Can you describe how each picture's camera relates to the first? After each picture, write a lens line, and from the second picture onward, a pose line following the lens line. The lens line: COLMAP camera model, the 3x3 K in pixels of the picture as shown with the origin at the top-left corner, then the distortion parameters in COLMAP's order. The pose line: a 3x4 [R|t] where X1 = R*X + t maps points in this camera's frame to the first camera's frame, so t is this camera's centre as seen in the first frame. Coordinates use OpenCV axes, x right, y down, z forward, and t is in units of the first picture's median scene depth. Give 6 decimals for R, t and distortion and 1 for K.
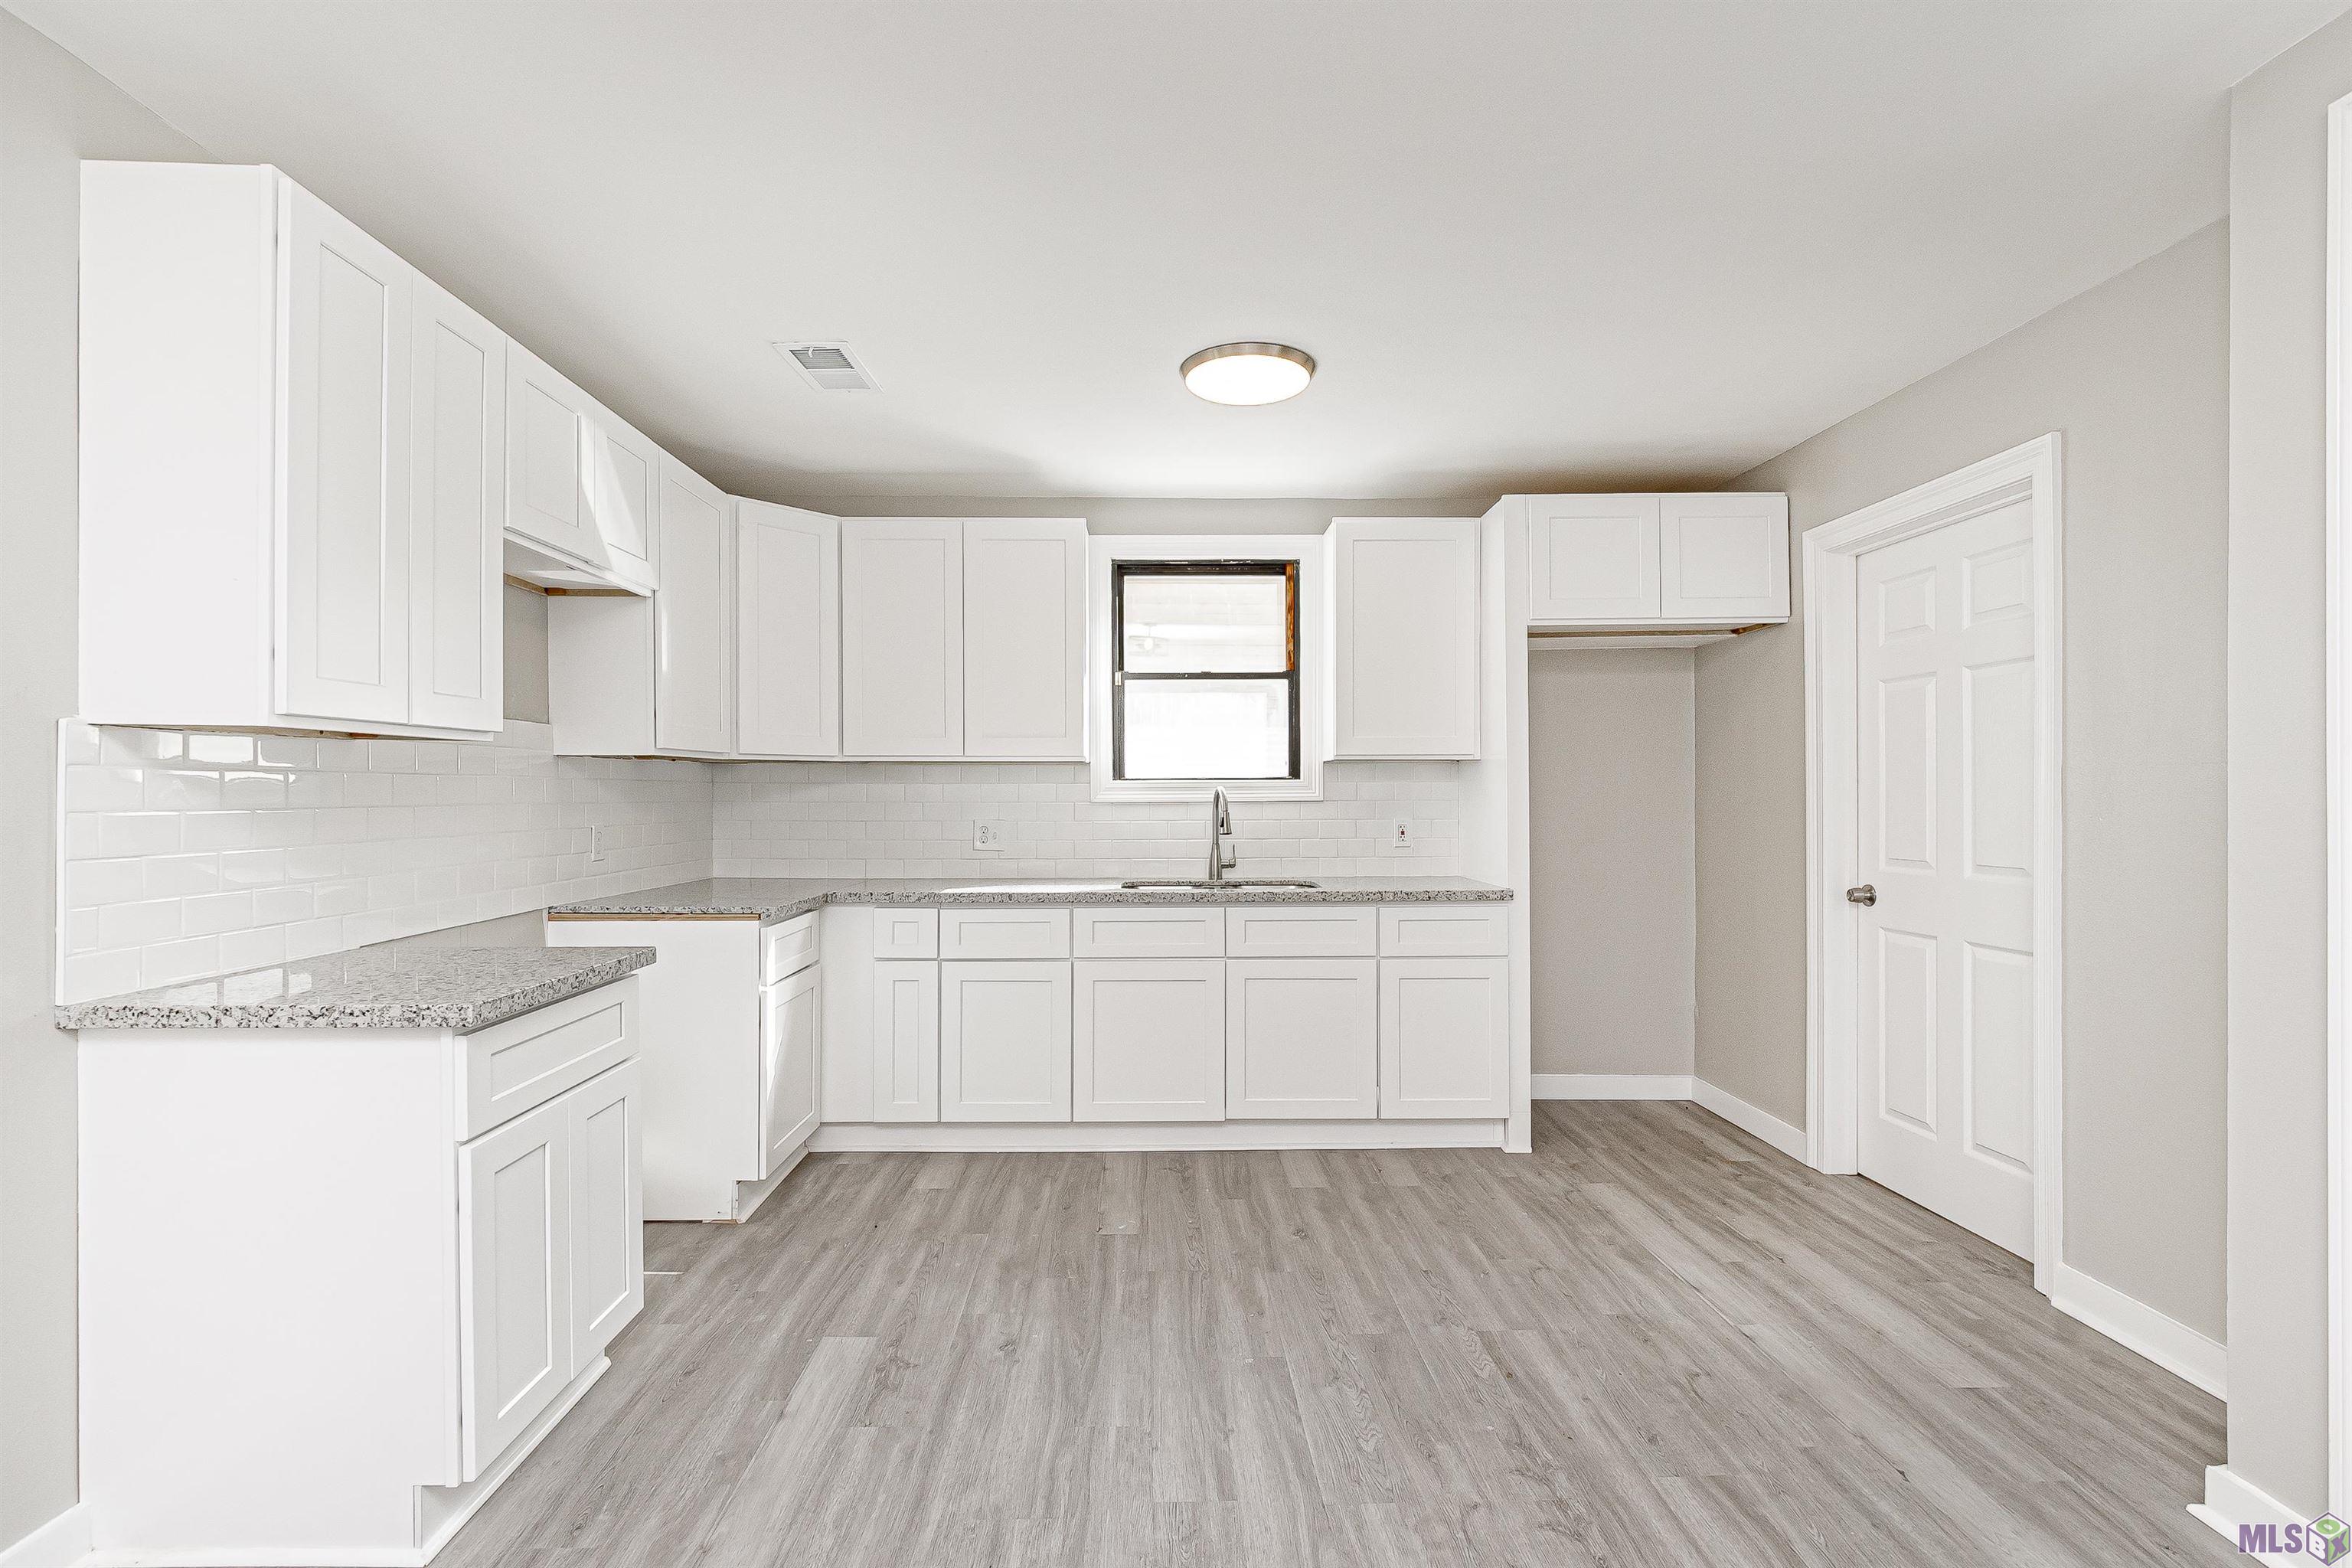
lens RADIAL K [[1091.5, 0, 1176.0], [0, 1091.5, 784.0], [0, 0, 1]] dist [0.000199, -0.000289]
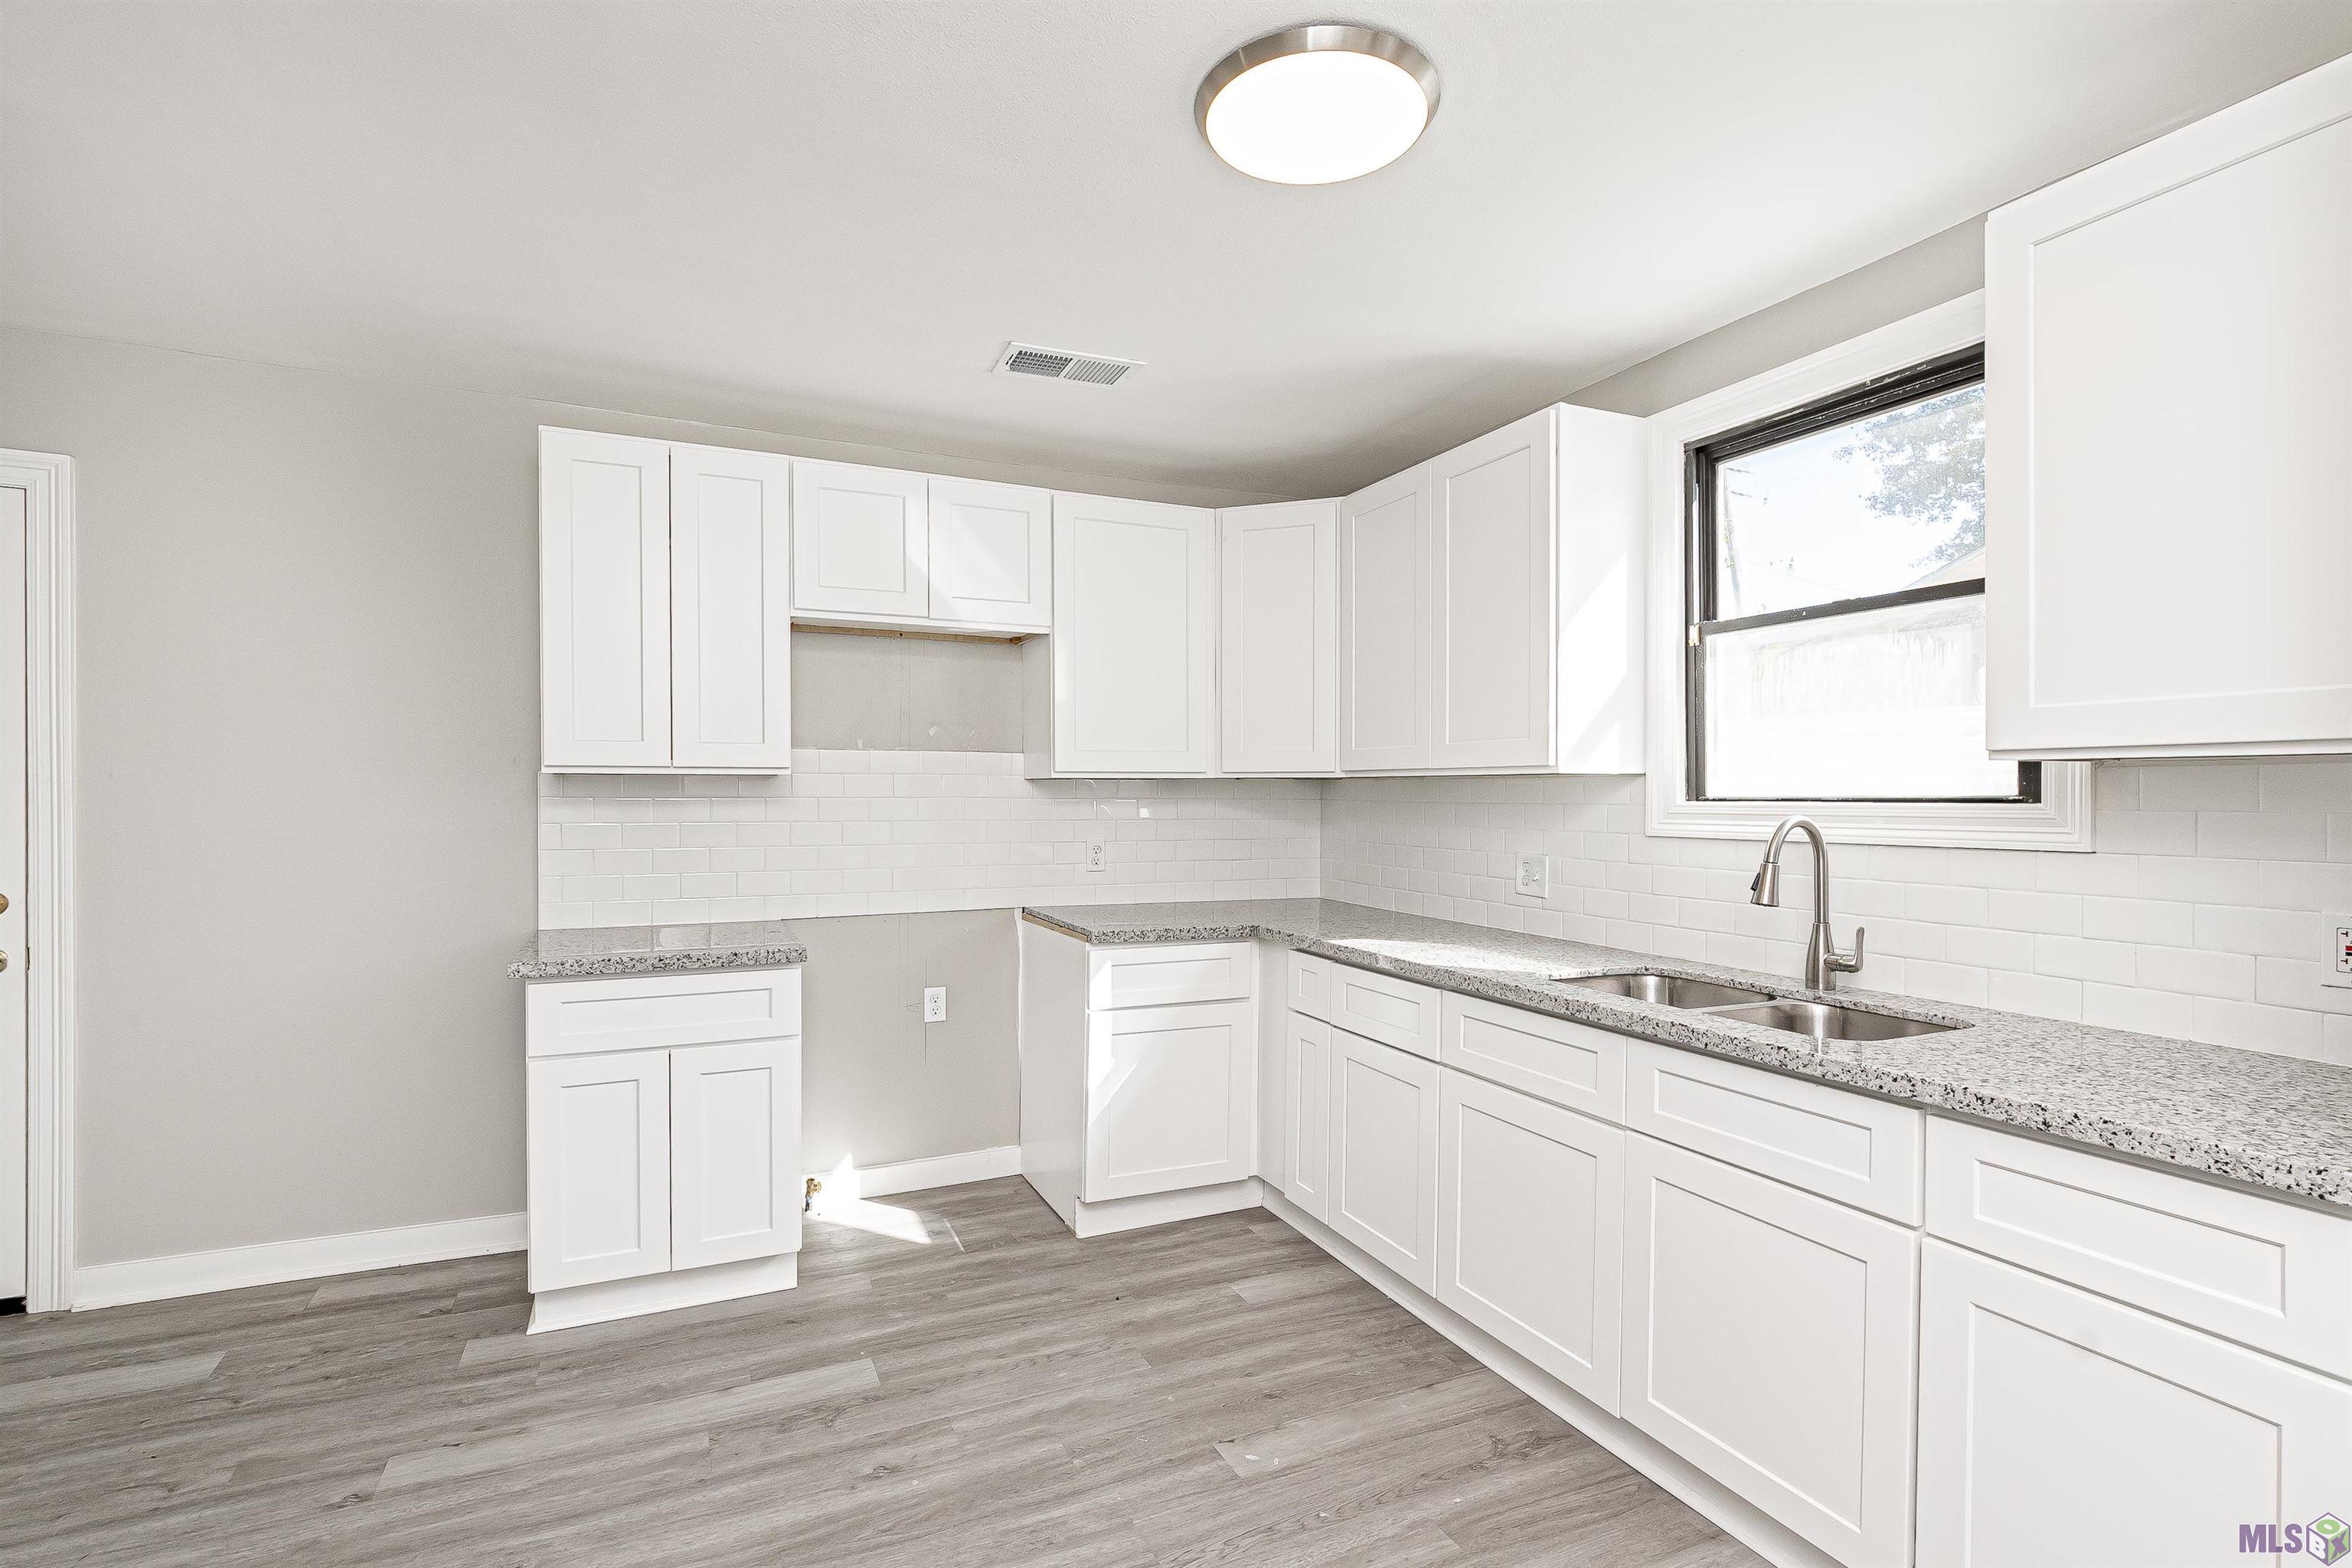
lens RADIAL K [[1074.4, 0, 1148.8], [0, 1074.4, 796.7], [0, 0, 1]] dist [-0.000804, -0.000527]
pose [[0.380075, 0.006106, -0.924936, 0.507834], [0.002340, 0.999969, 0.007563, -0.014578], [0.924953, -0.005039, 0.380049, 0.632568]]
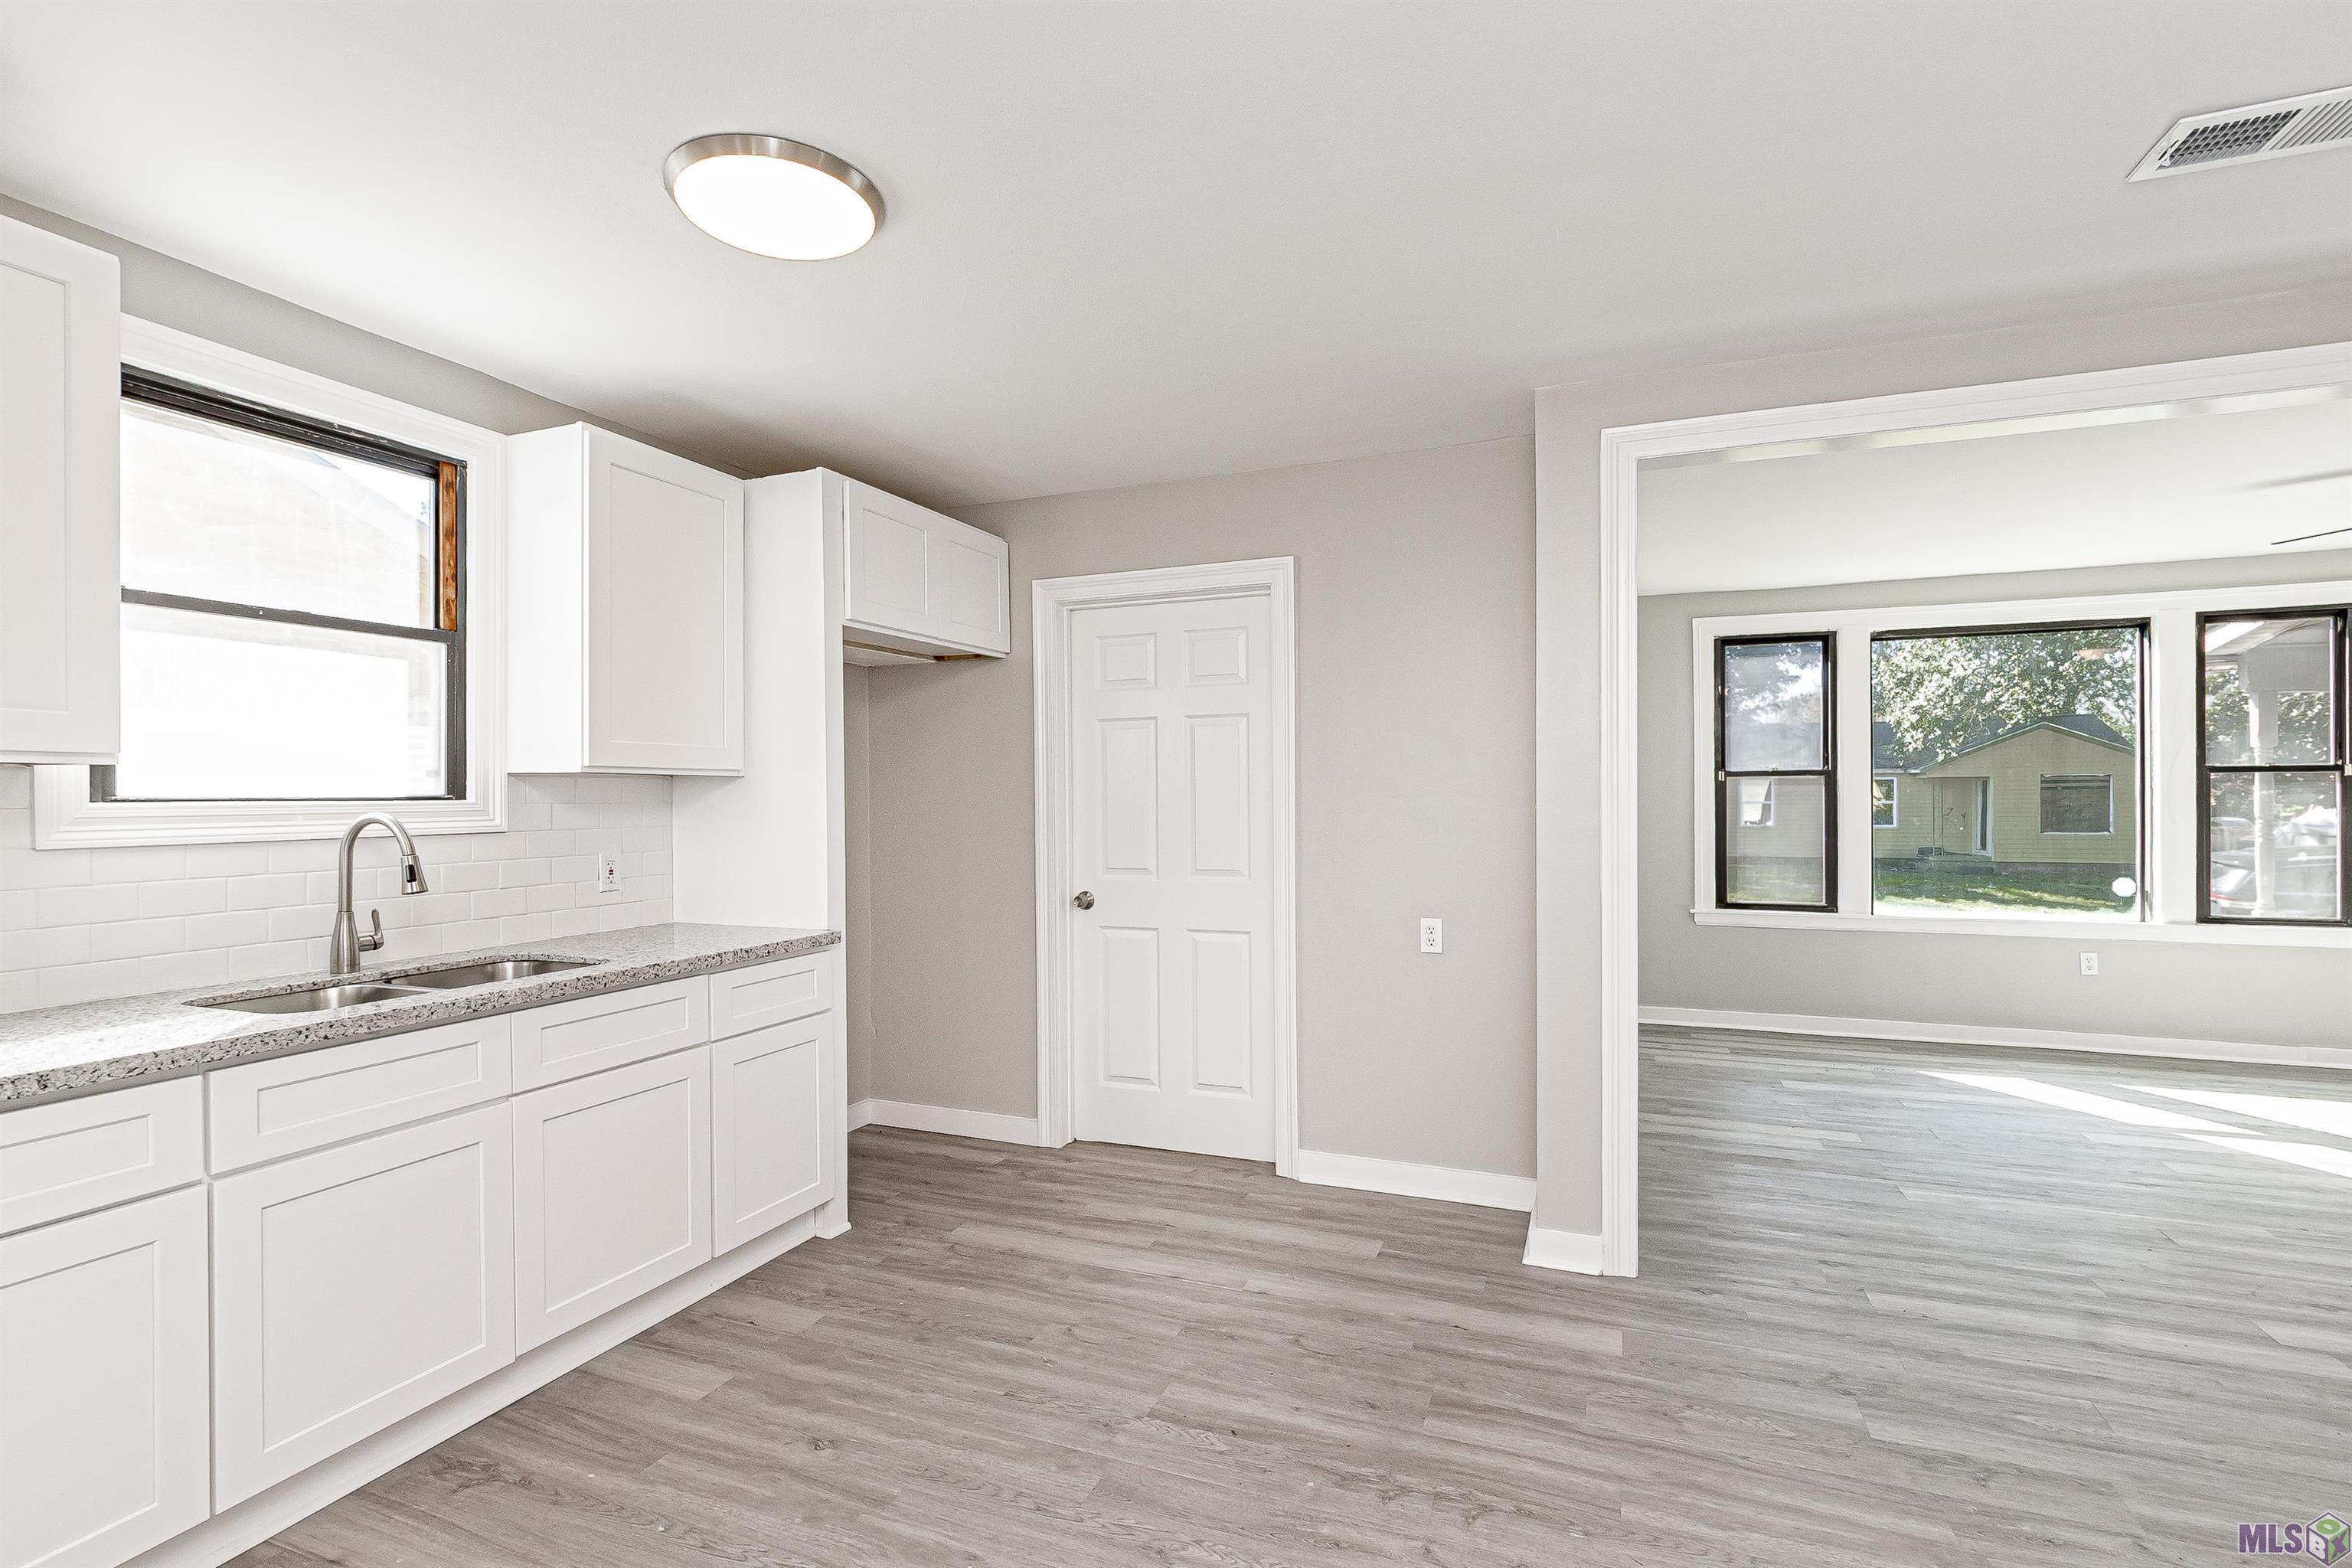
lens RADIAL K [[1064.3, 0, 1193.0], [0, 1064.3, 795.4], [0, 0, 1]] dist [0.001432, 0.000234]
pose [[0.393756, 0.002960, 0.919210, -0.394265], [-0.006793, 0.999977, -0.000310, -0.012741], [-0.919190, -0.006122, 0.393767, 0.460310]]
